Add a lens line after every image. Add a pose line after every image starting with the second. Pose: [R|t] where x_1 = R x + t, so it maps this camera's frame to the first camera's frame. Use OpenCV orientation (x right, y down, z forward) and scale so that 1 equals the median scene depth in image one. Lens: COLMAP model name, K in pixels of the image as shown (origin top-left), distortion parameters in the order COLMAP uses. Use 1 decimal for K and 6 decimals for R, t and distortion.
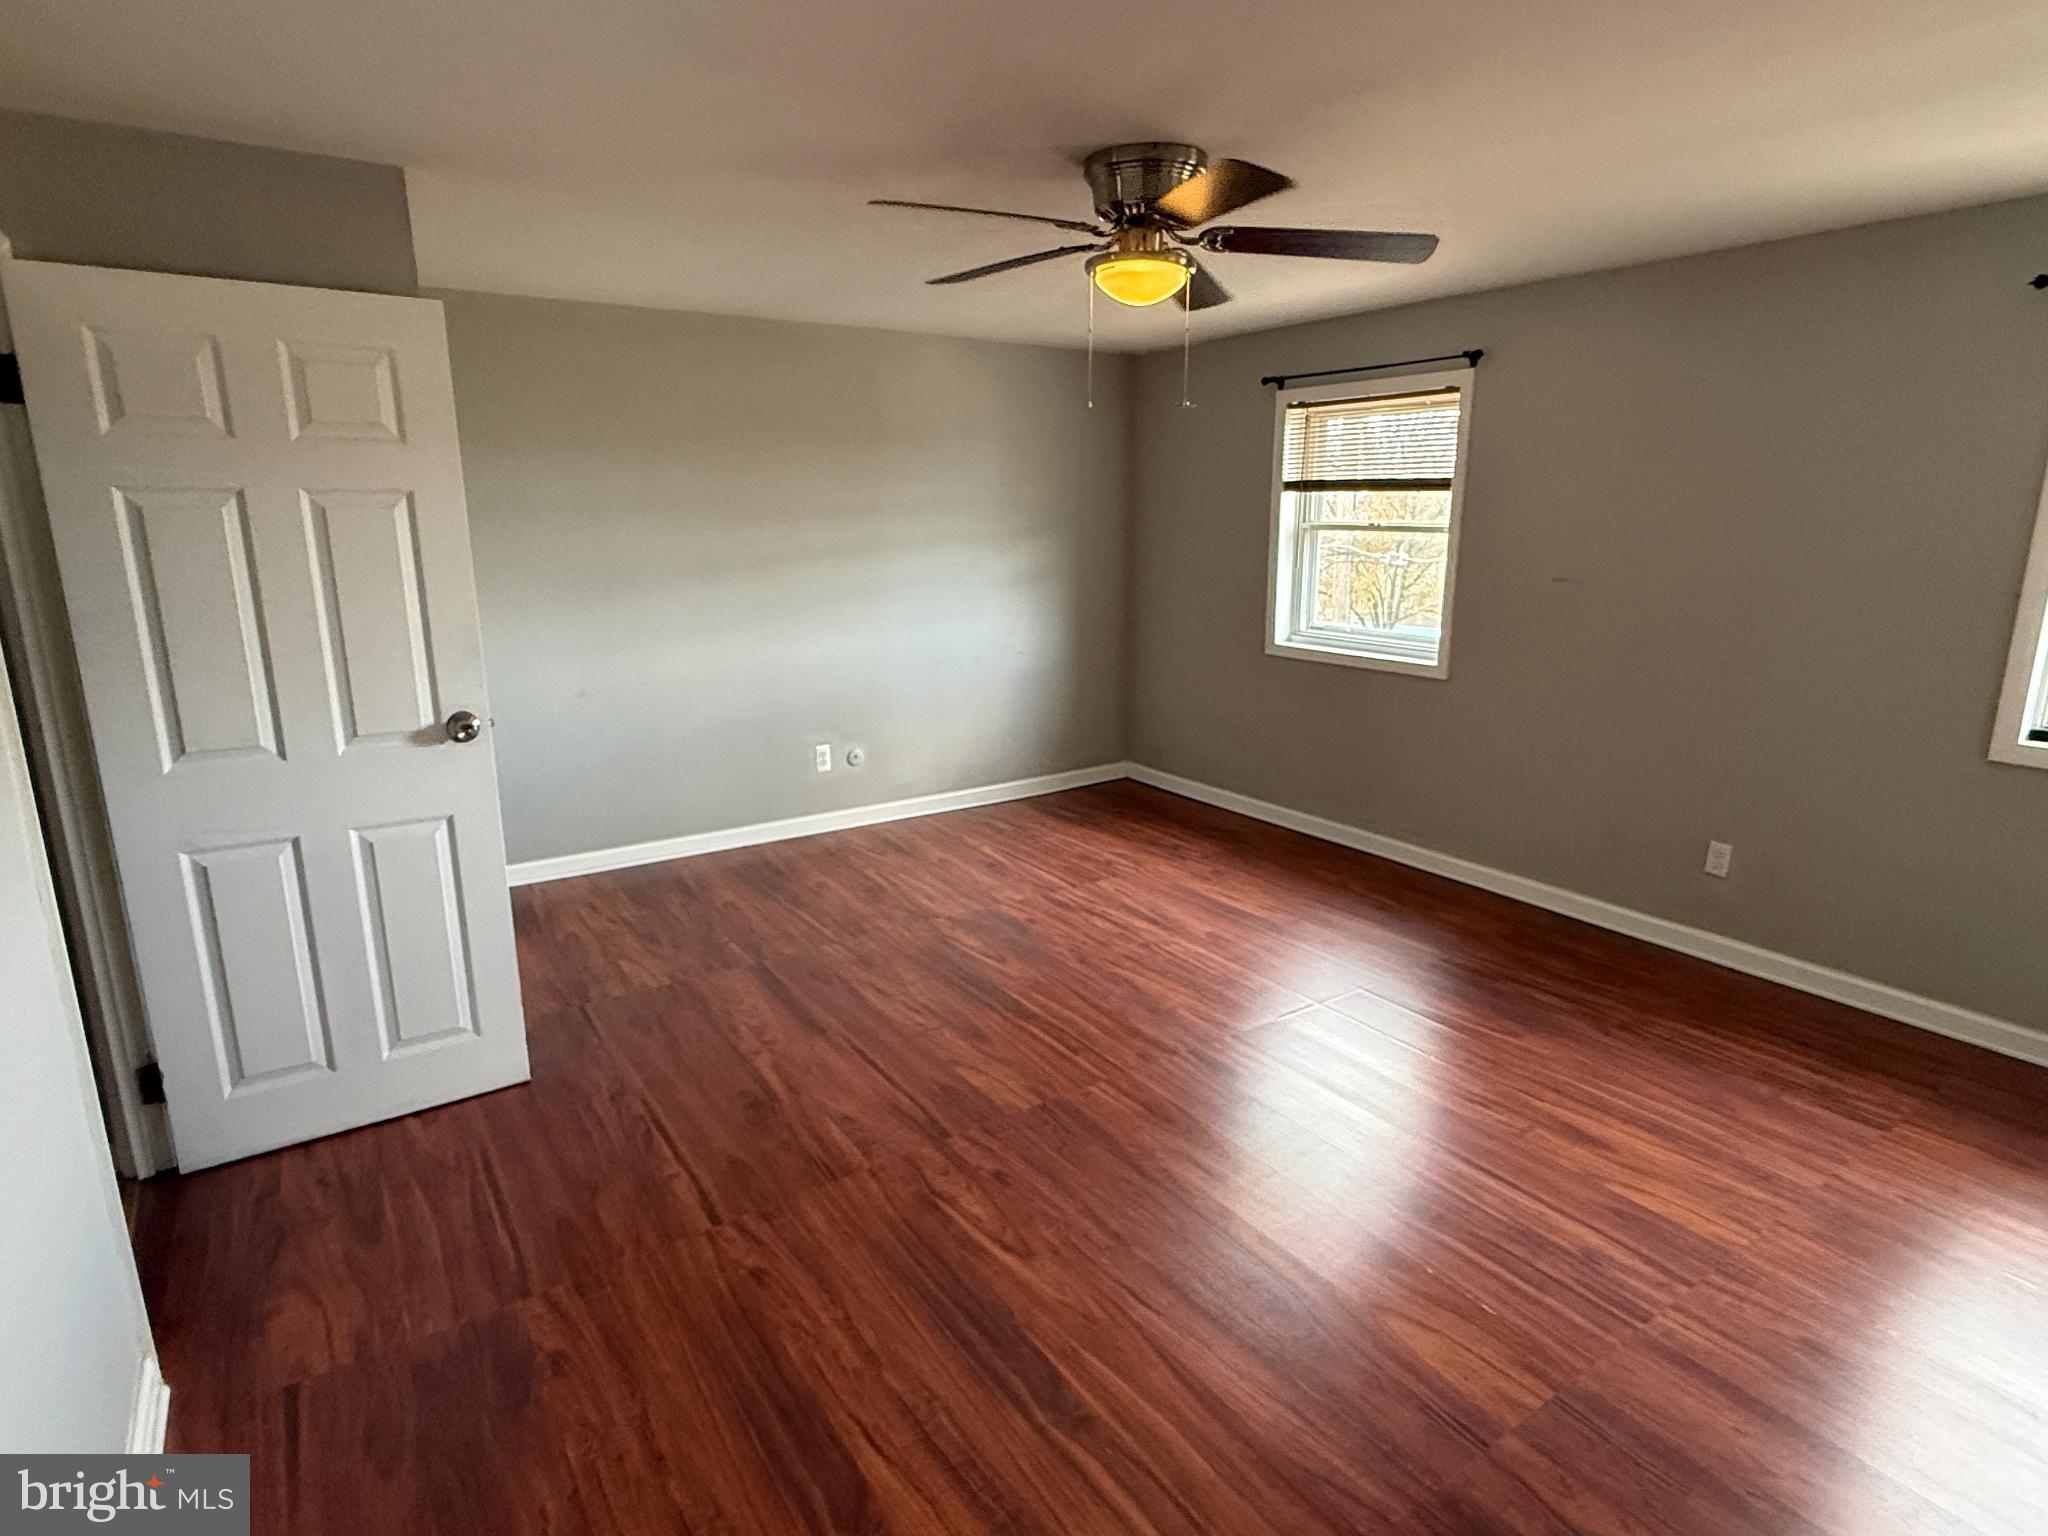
lens RADIAL K [[1083.2, 0, 1028.3], [0, 1083.2, 778.4], [0, 0, 1]] dist [-0.005075, 0.000897]
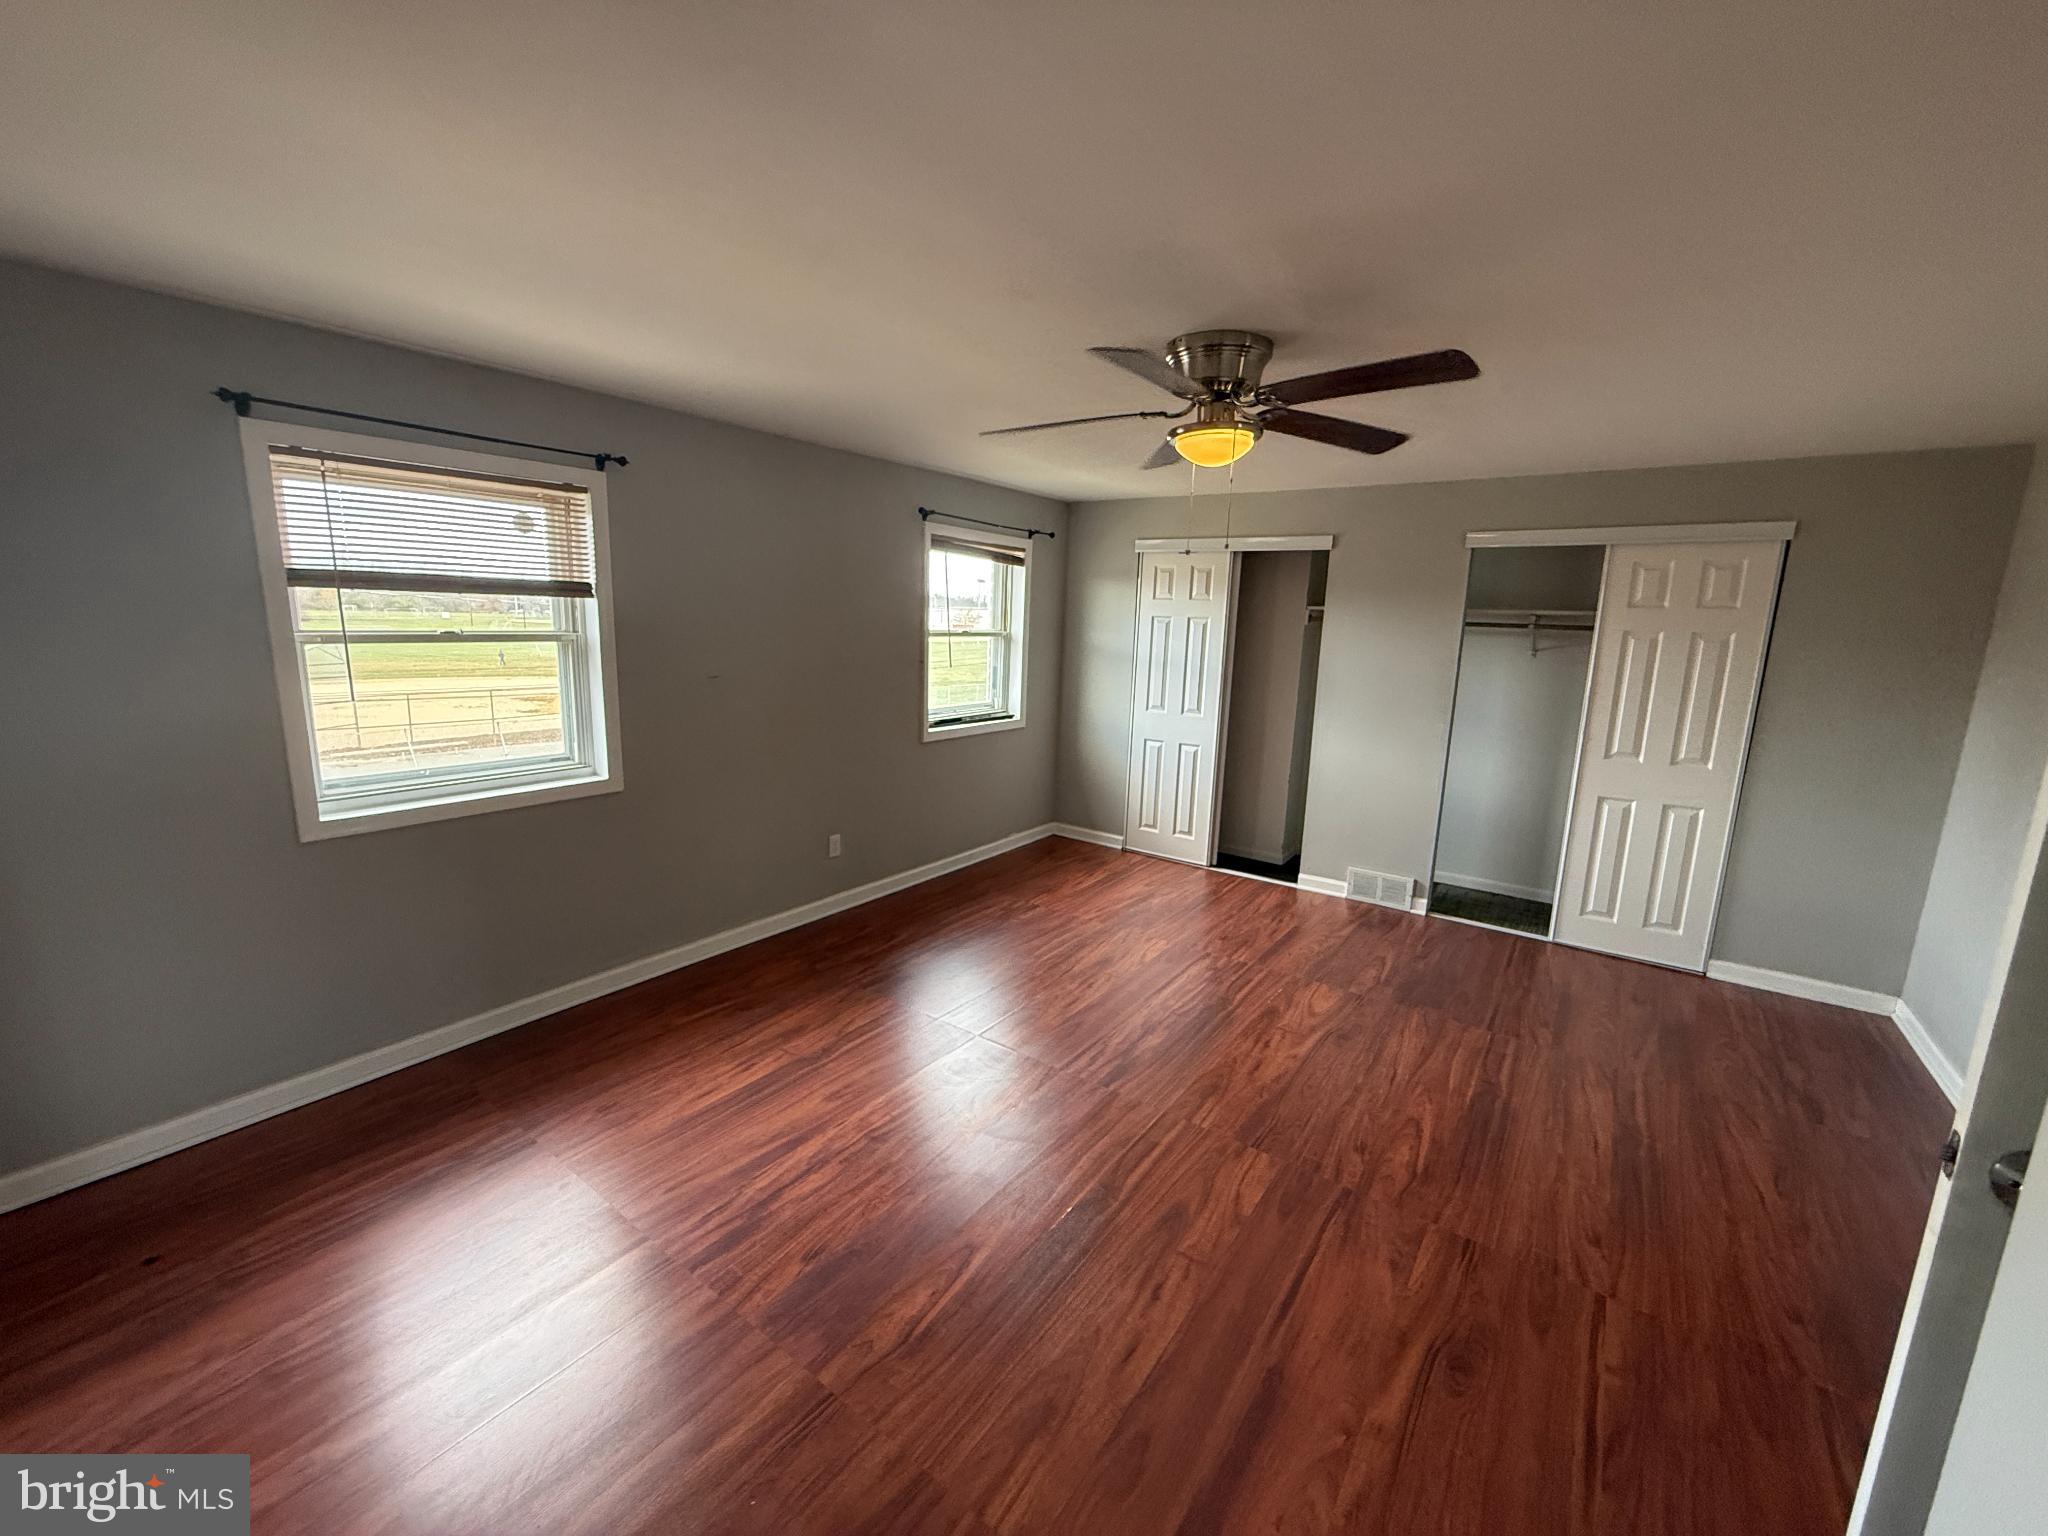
lens RADIAL K [[818.0, 0, 1021.7], [0, 818.0, 765.1], [0, 0, 1]] dist [0.000709, -0.000194]
pose [[-0.335829, -0.180439, 0.924478, -0.538595], [0.203751, 0.944326, 0.258328, -0.302357], [-0.919622, 0.275118, -0.280368, 1.152462]]
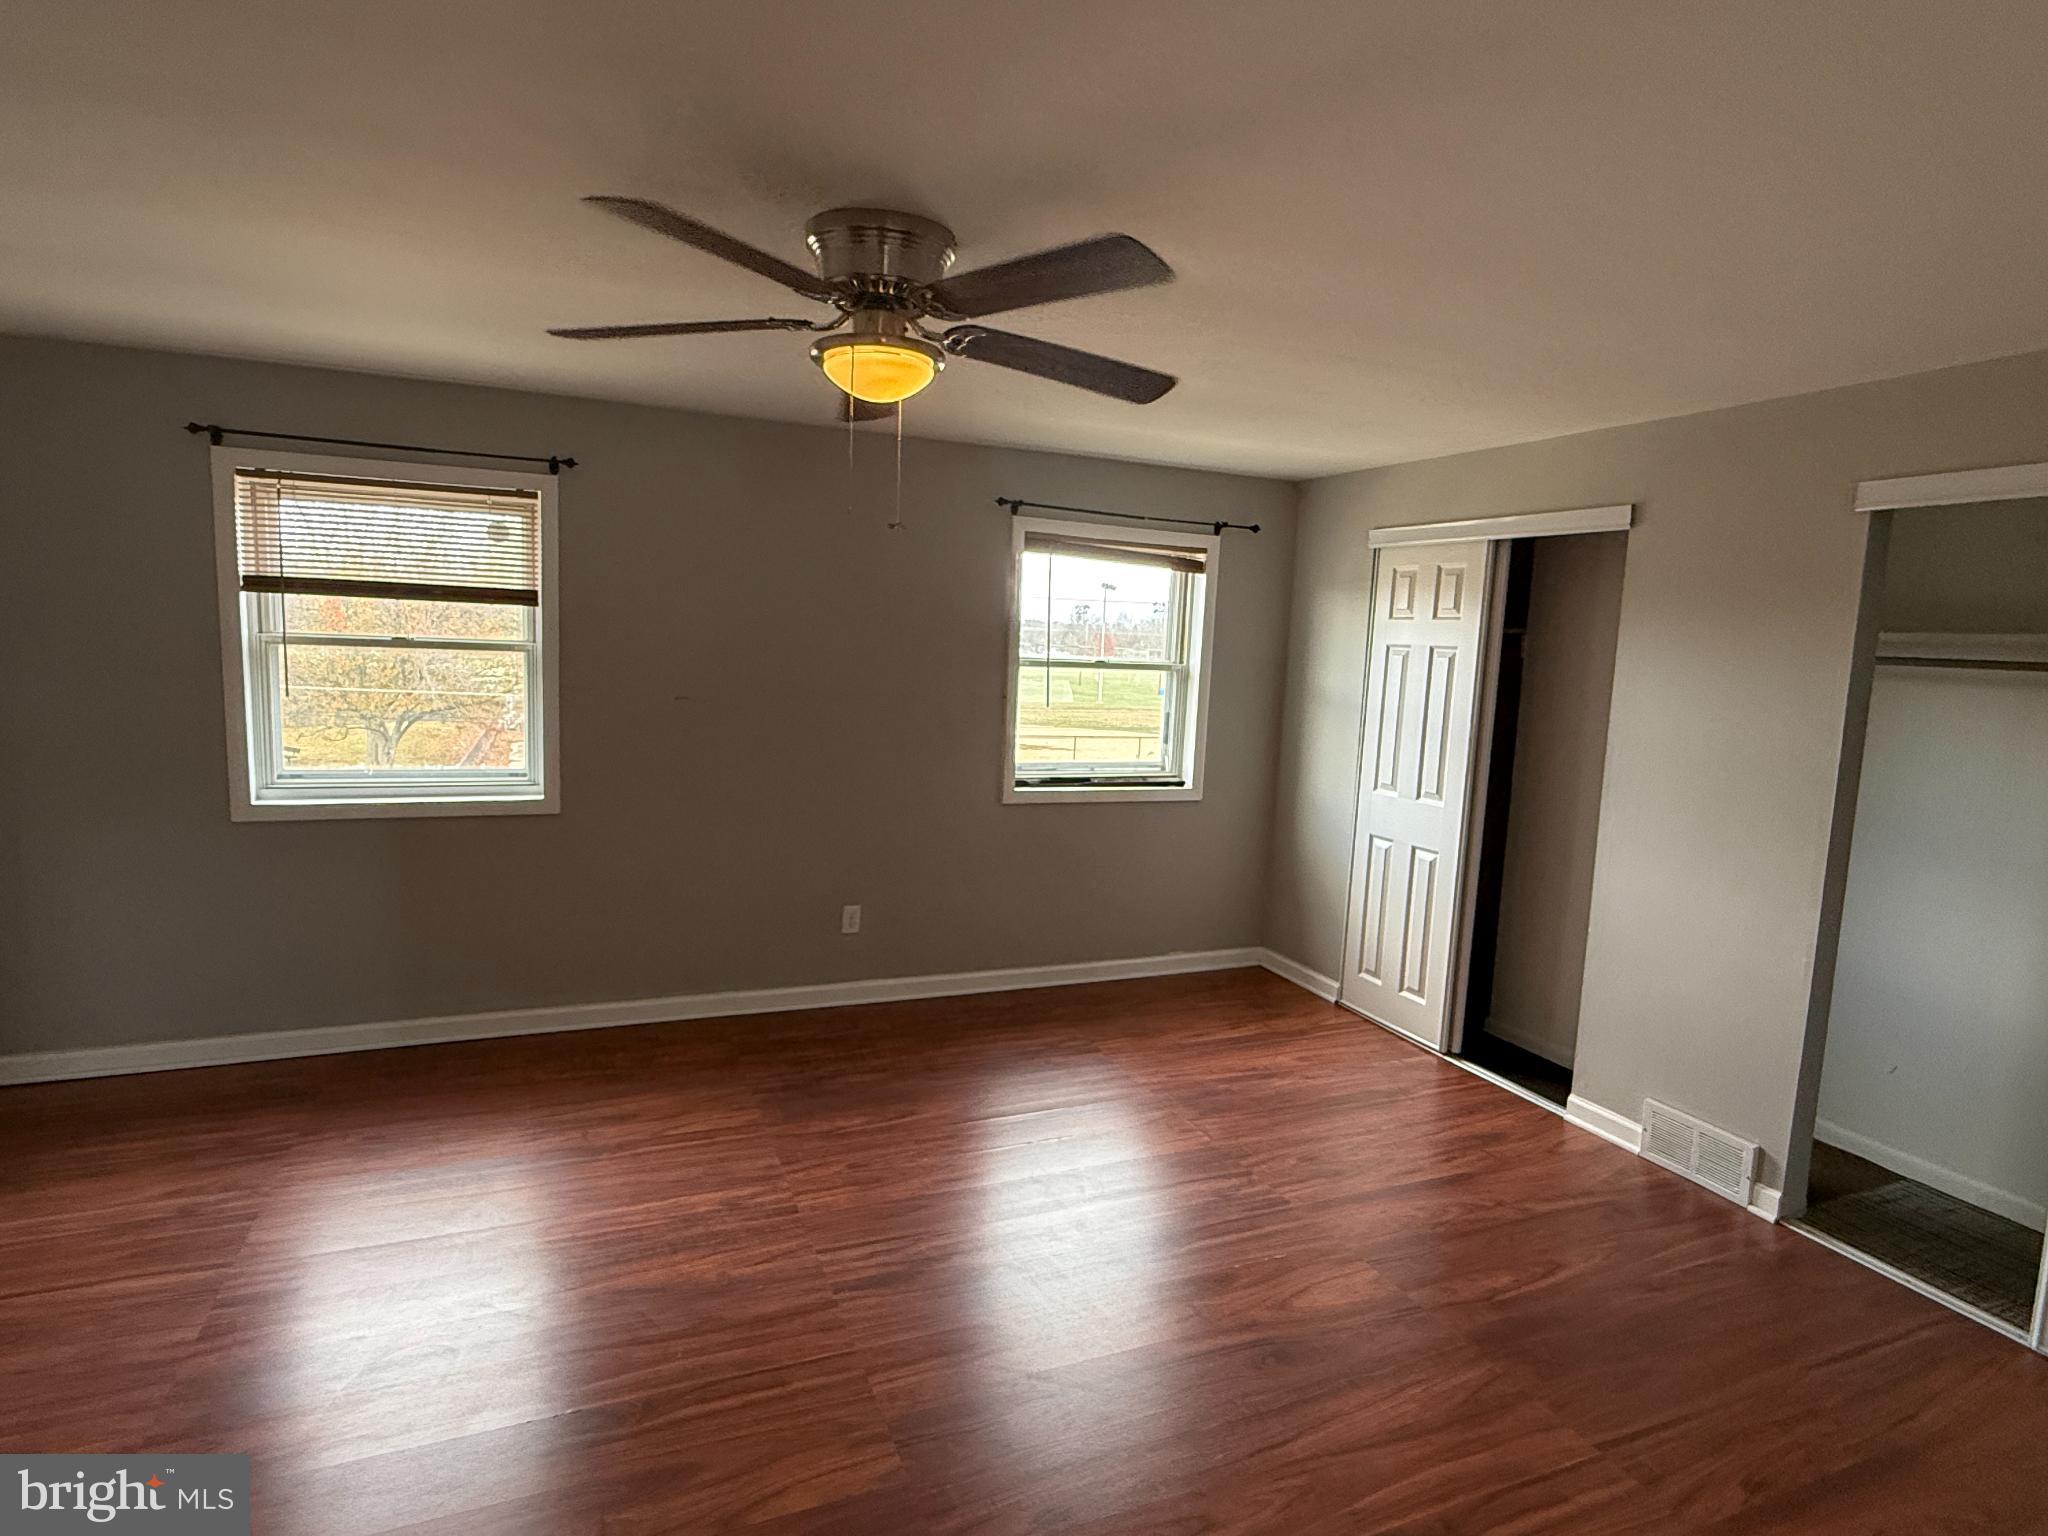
lens RADIAL K [[1083.2, 0, 1018.2], [0, 1083.2, 773.6], [0, 0, 1]] dist [-0.005075, 0.000897]
pose [[0.200166, -0.112228, 0.973313, -0.532049], [0.199525, 0.977270, 0.071651, -0.147800], [-0.959231, 0.179859, 0.218008, 0.579119]]
